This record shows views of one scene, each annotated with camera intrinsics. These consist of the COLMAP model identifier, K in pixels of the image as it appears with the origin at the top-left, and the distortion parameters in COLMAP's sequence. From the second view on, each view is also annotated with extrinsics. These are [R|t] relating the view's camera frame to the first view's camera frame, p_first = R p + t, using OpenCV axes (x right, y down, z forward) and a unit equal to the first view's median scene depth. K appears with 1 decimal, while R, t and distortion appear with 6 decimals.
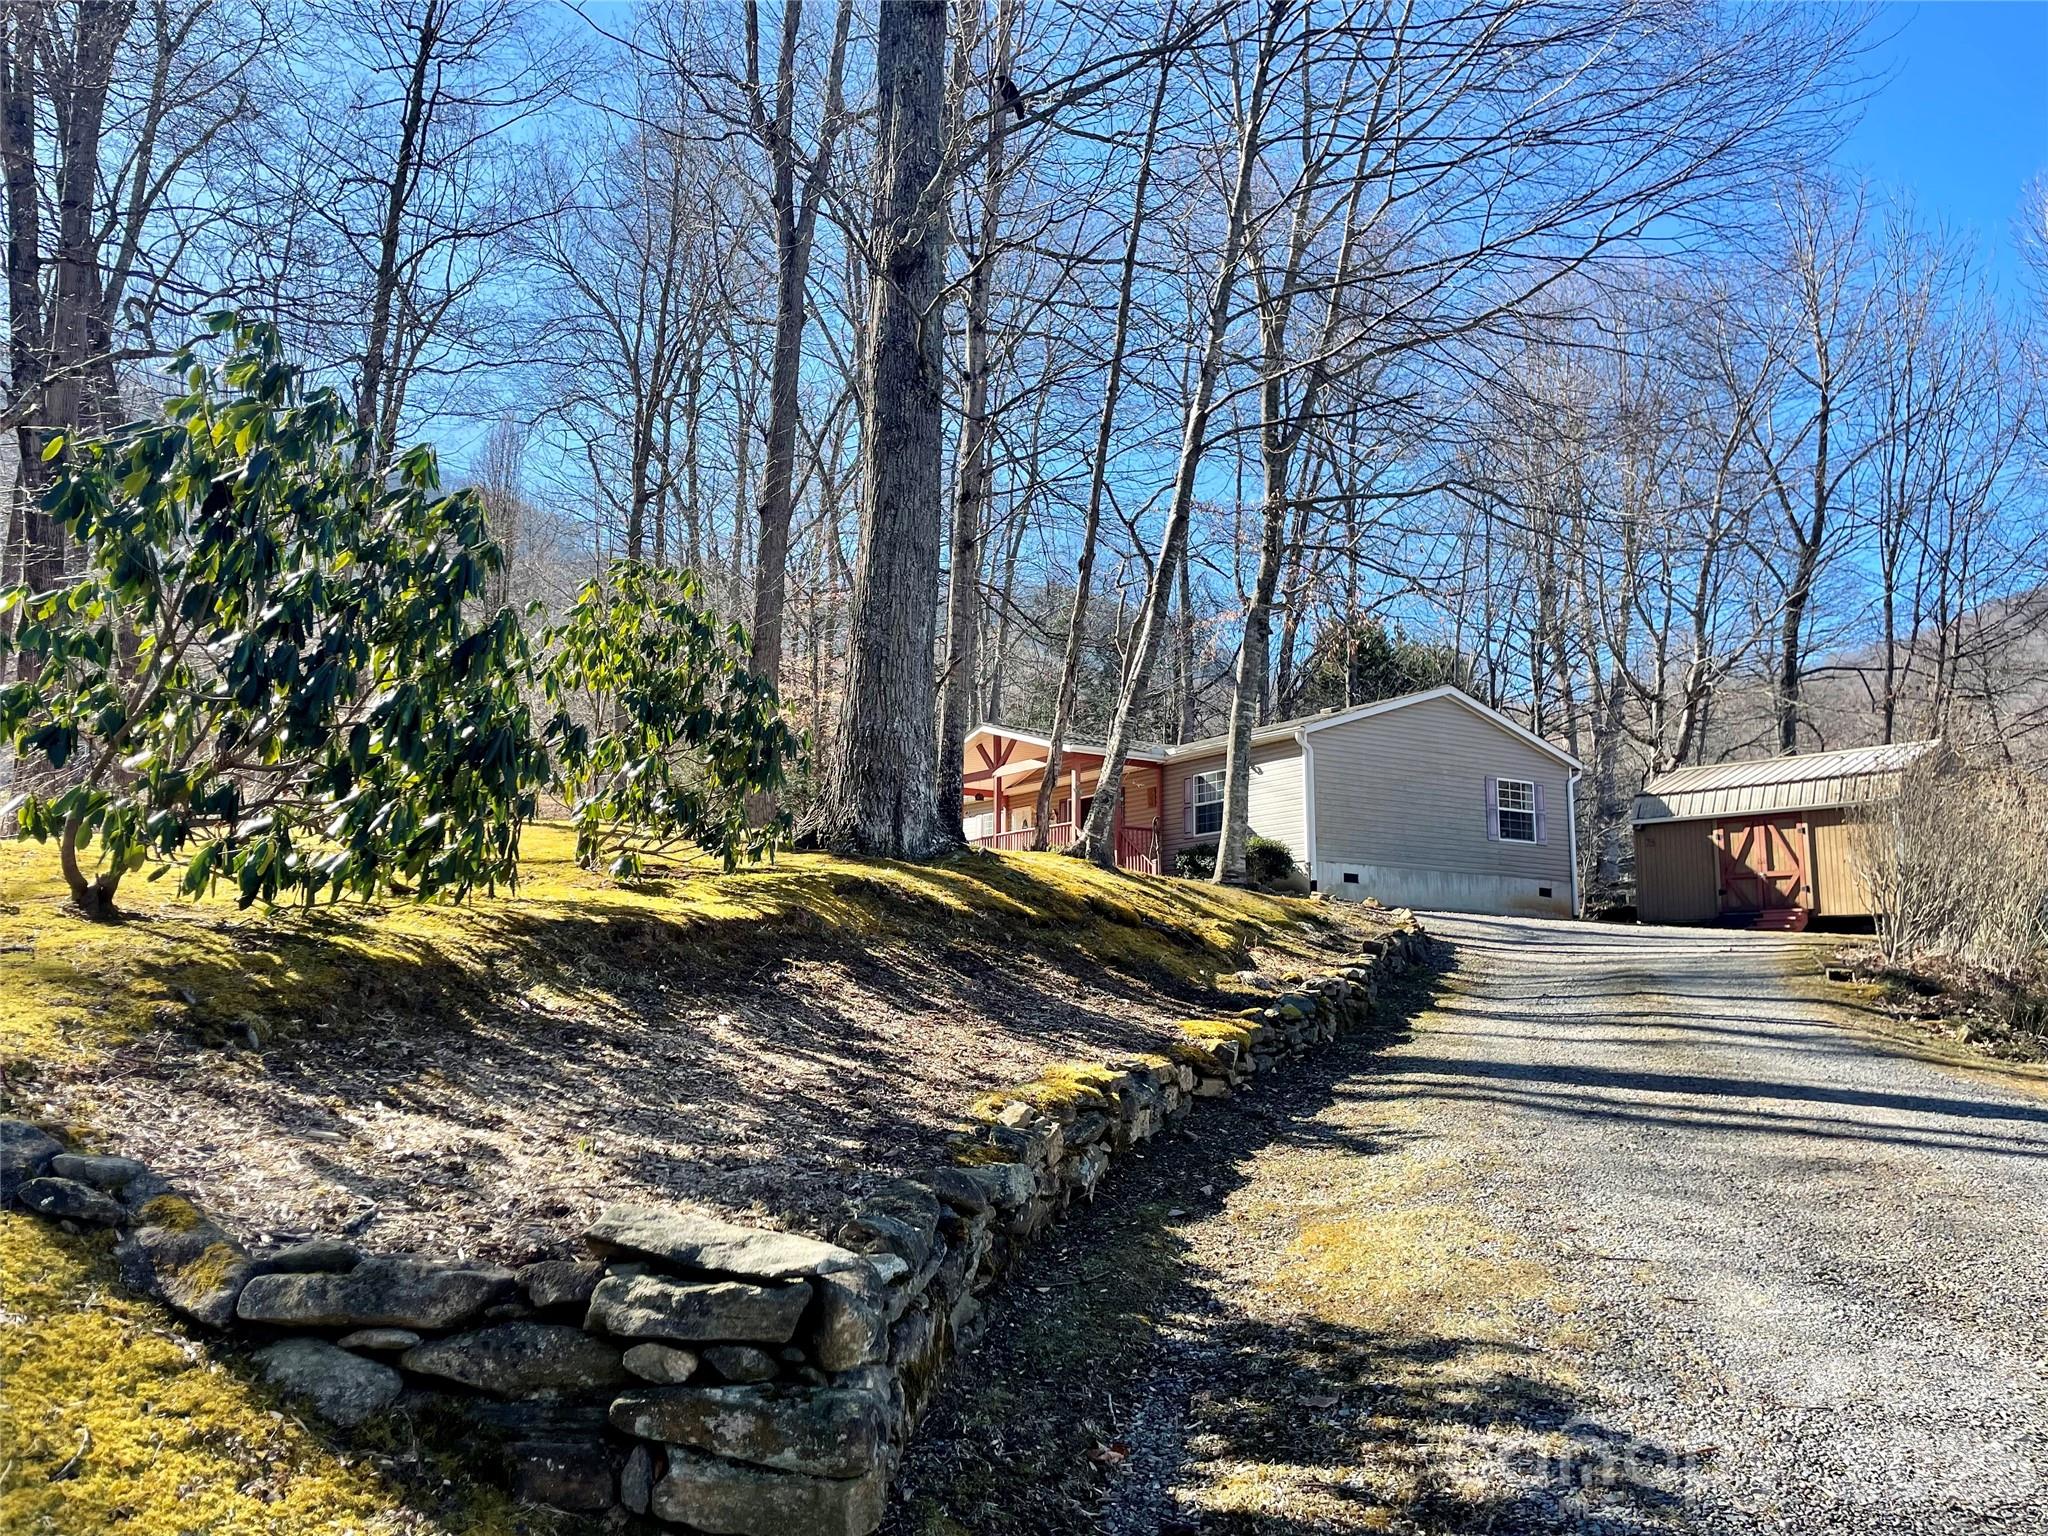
lens RADIAL K [[1520.6, 0, 1024.0], [0, 1520.6, 768.0], [0, 0, 1]] dist [0.071109, 0.000471]
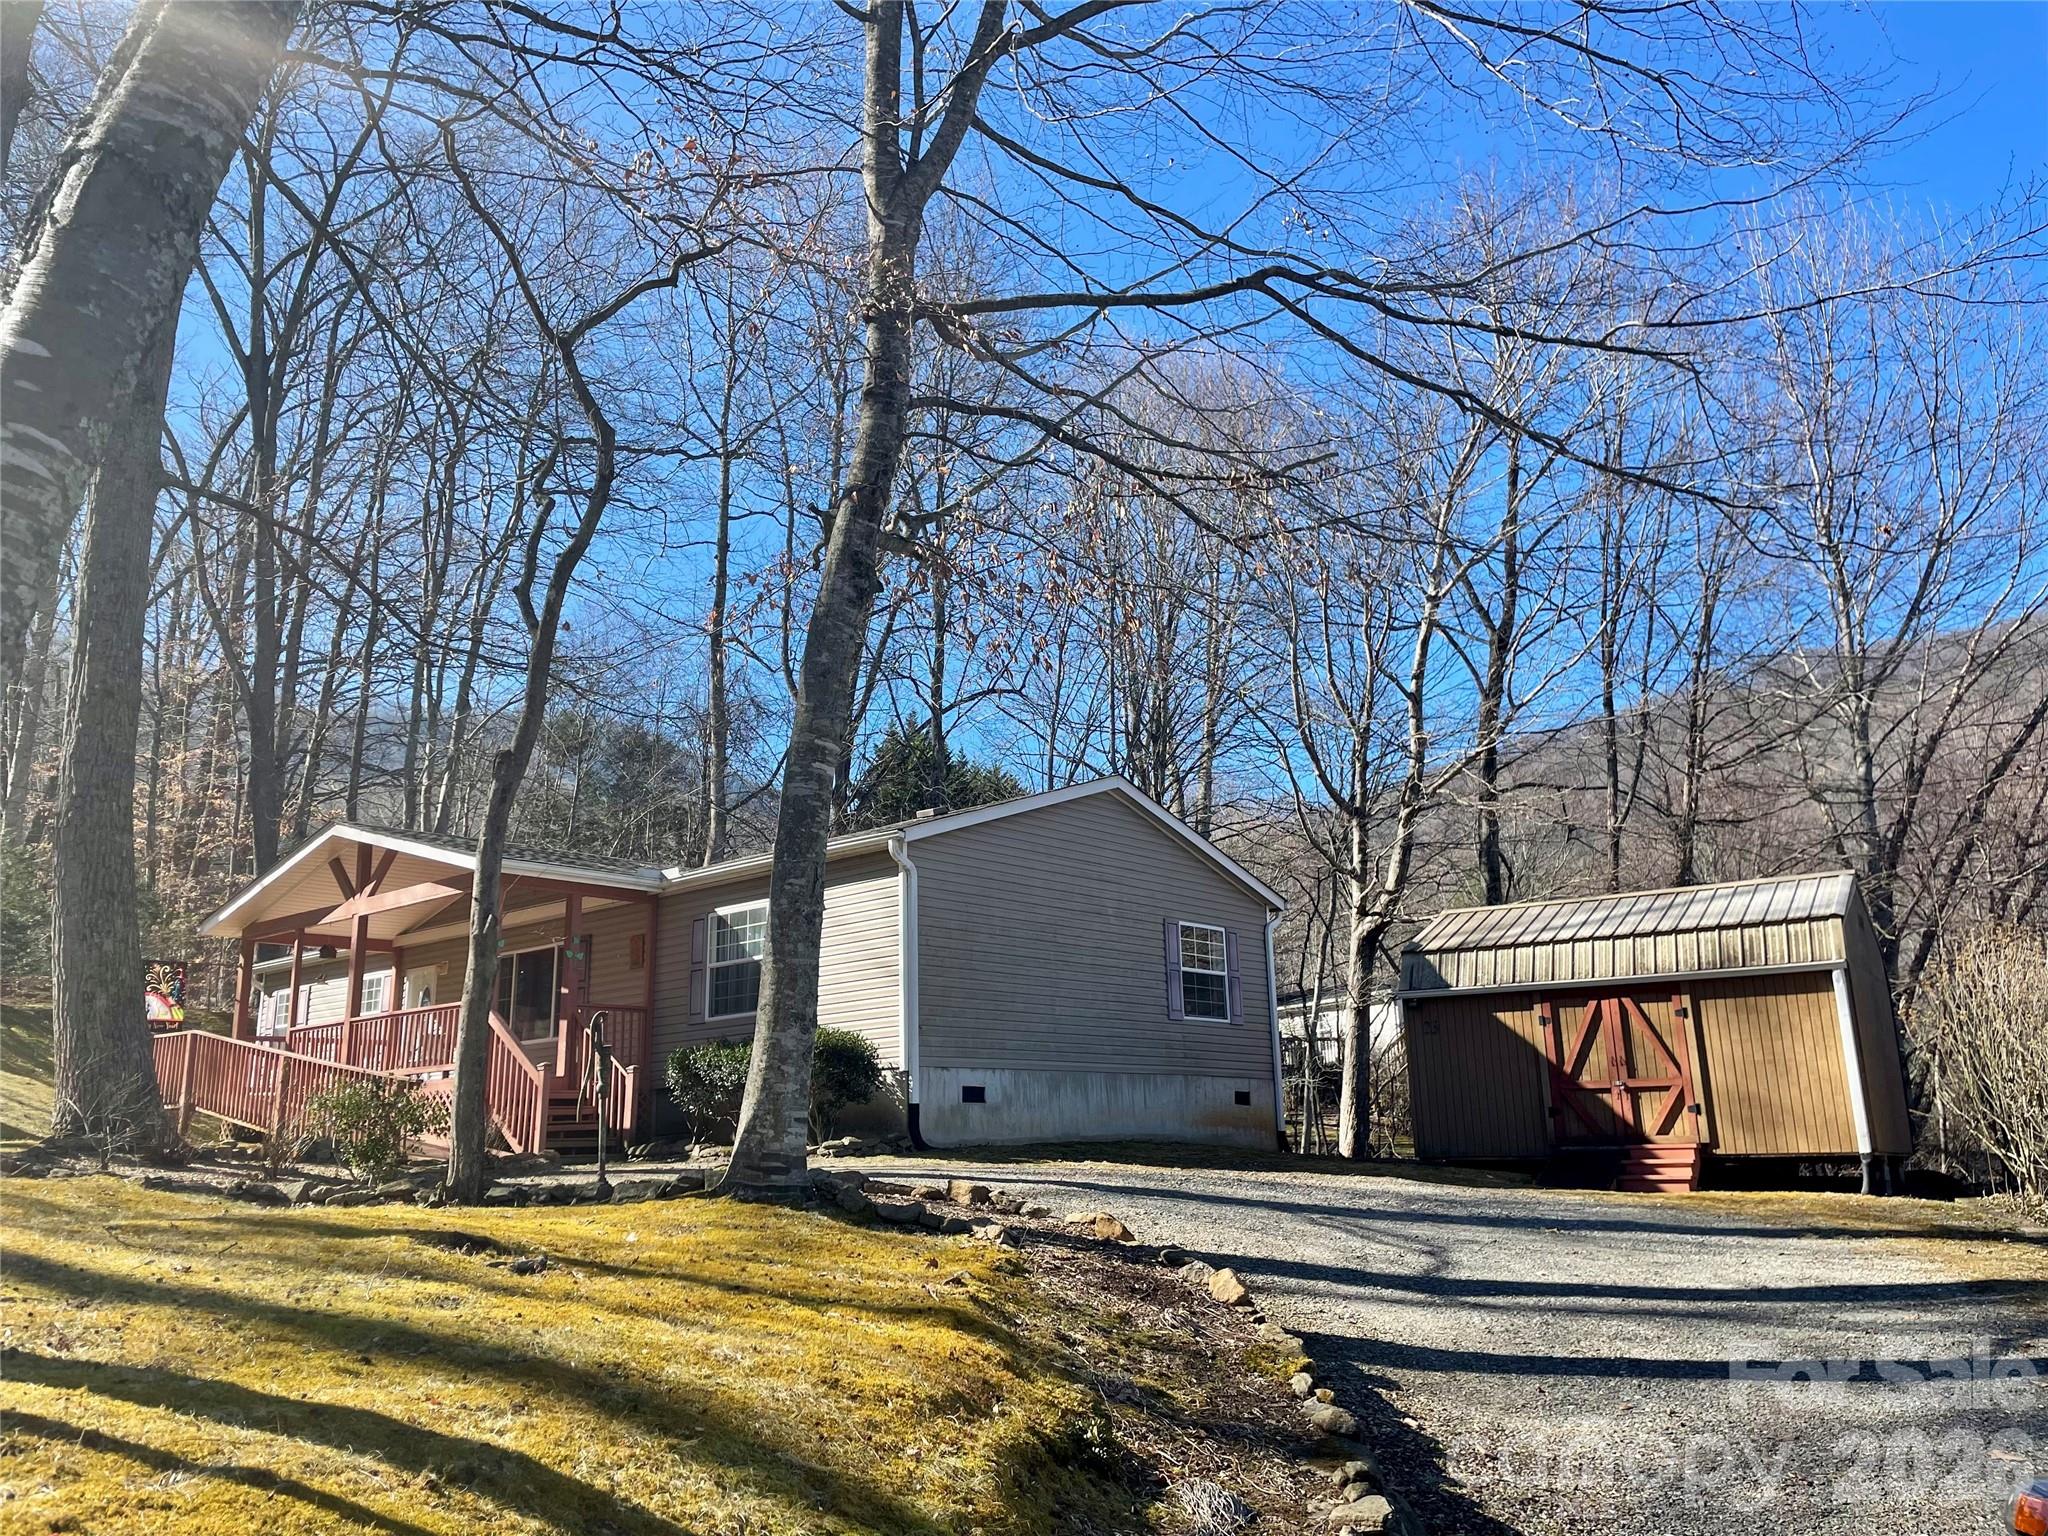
lens RADIAL K [[1520.6, 0, 1024.0], [0, 1520.6, 768.0], [0, 0, 1]] dist [0.071109, 0.000471]
pose [[0.953626, 0.038380, 0.298537, 0.057688], [-0.010344, 0.995430, -0.094933, 0.004059], [-0.300816, 0.087442, 0.949665, 0.454465]]
